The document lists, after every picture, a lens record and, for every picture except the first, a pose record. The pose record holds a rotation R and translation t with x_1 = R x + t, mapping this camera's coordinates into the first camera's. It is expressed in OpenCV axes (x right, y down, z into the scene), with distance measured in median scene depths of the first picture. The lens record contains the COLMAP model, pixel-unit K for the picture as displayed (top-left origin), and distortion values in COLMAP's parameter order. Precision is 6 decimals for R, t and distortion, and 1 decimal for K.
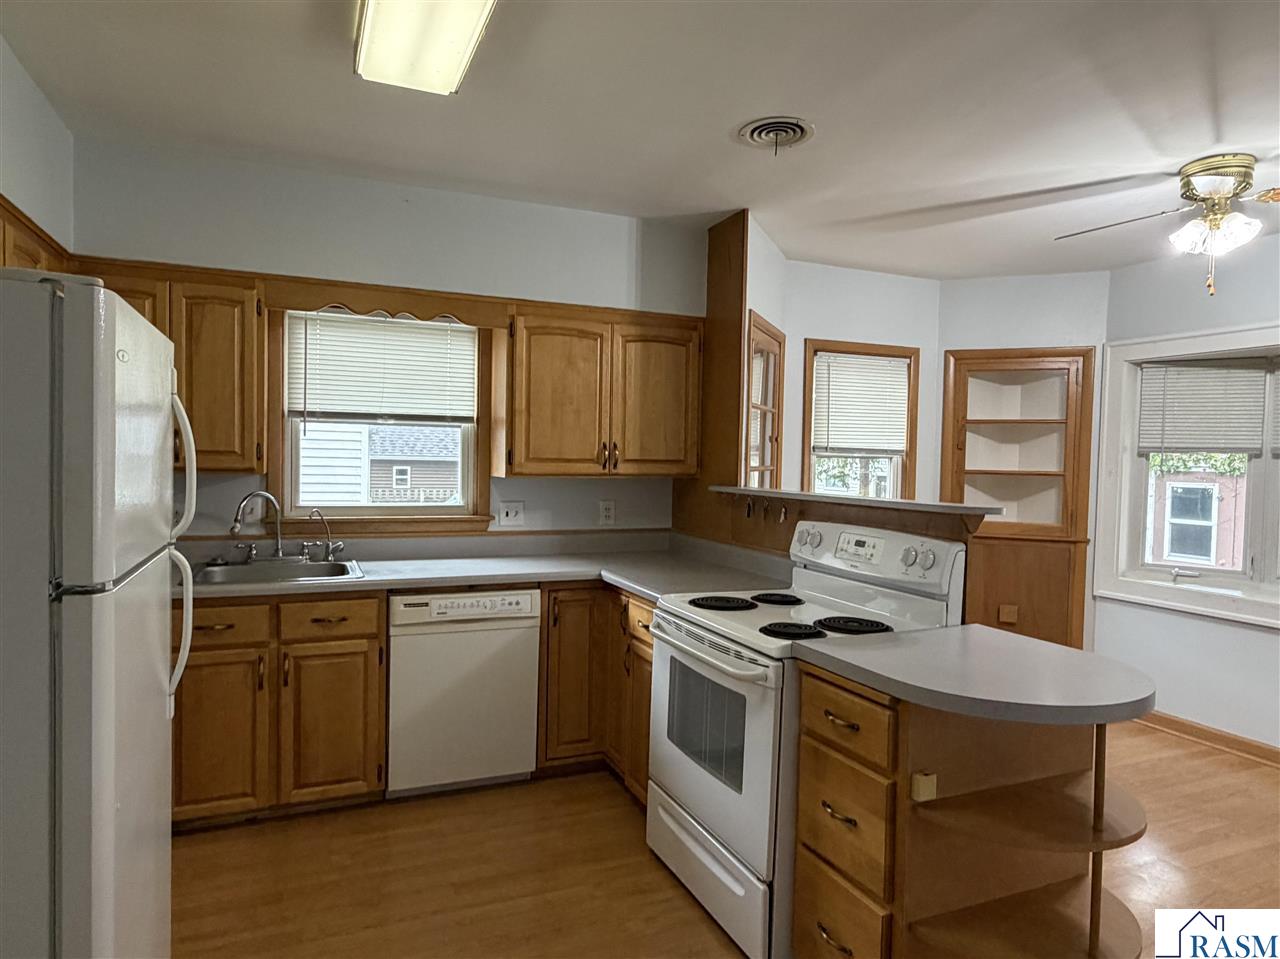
lens RADIAL K [[784.3, 0, 633.6], [0, 784.3, 486.4], [0, 0, 1]] dist [-0.000538, -0.001811]
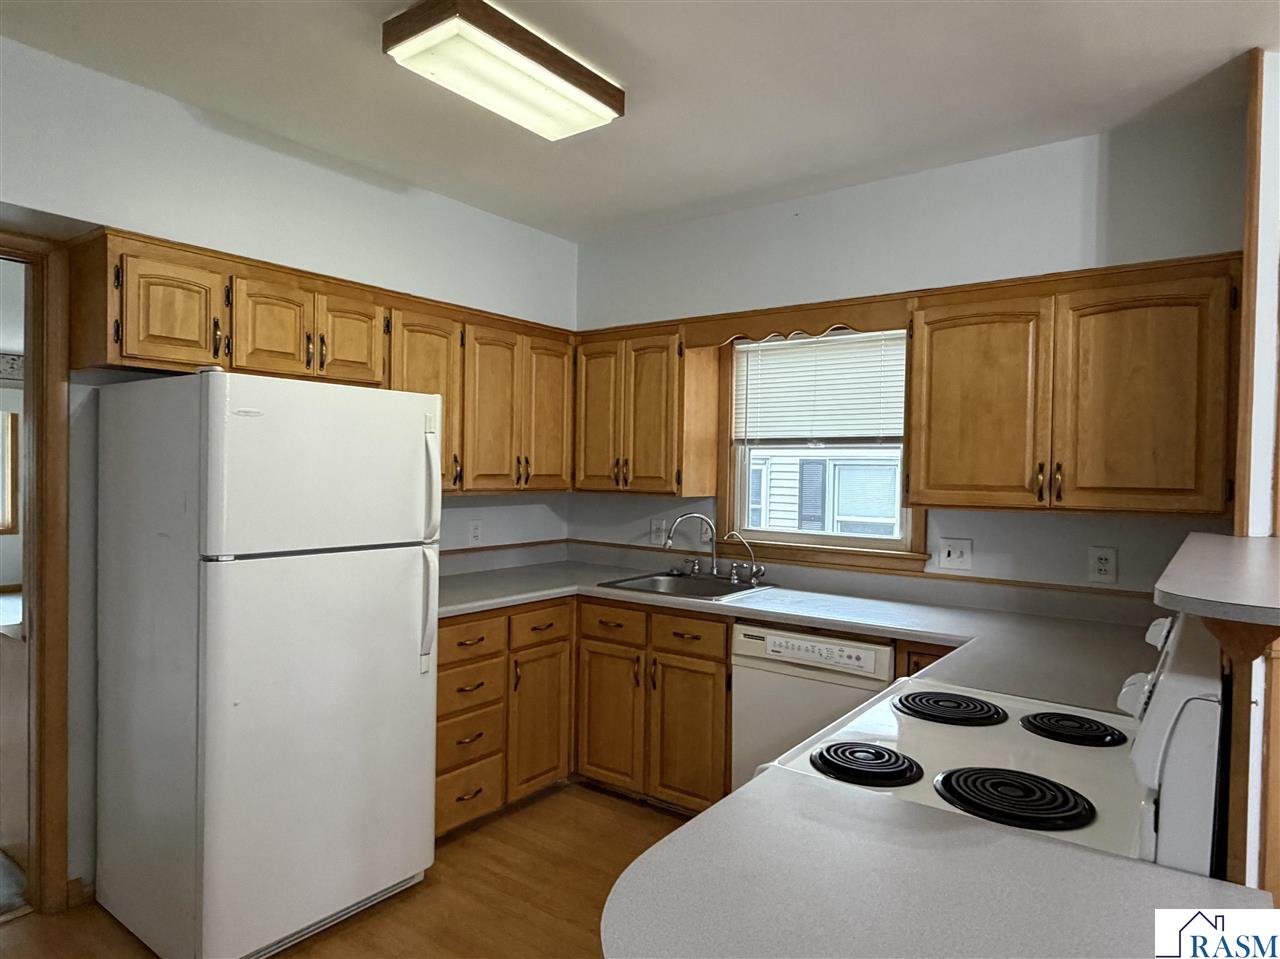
lens RADIAL K [[784.3, 0, 632.3], [0, 784.3, 486.3], [0, 0, 1]] dist [-0.000538, -0.001811]
pose [[0.502613, 0.005086, -0.864497, 0.387464], [-0.039444, 0.999076, -0.017055, -0.007944], [0.863611, 0.042672, 0.502349, 0.318509]]
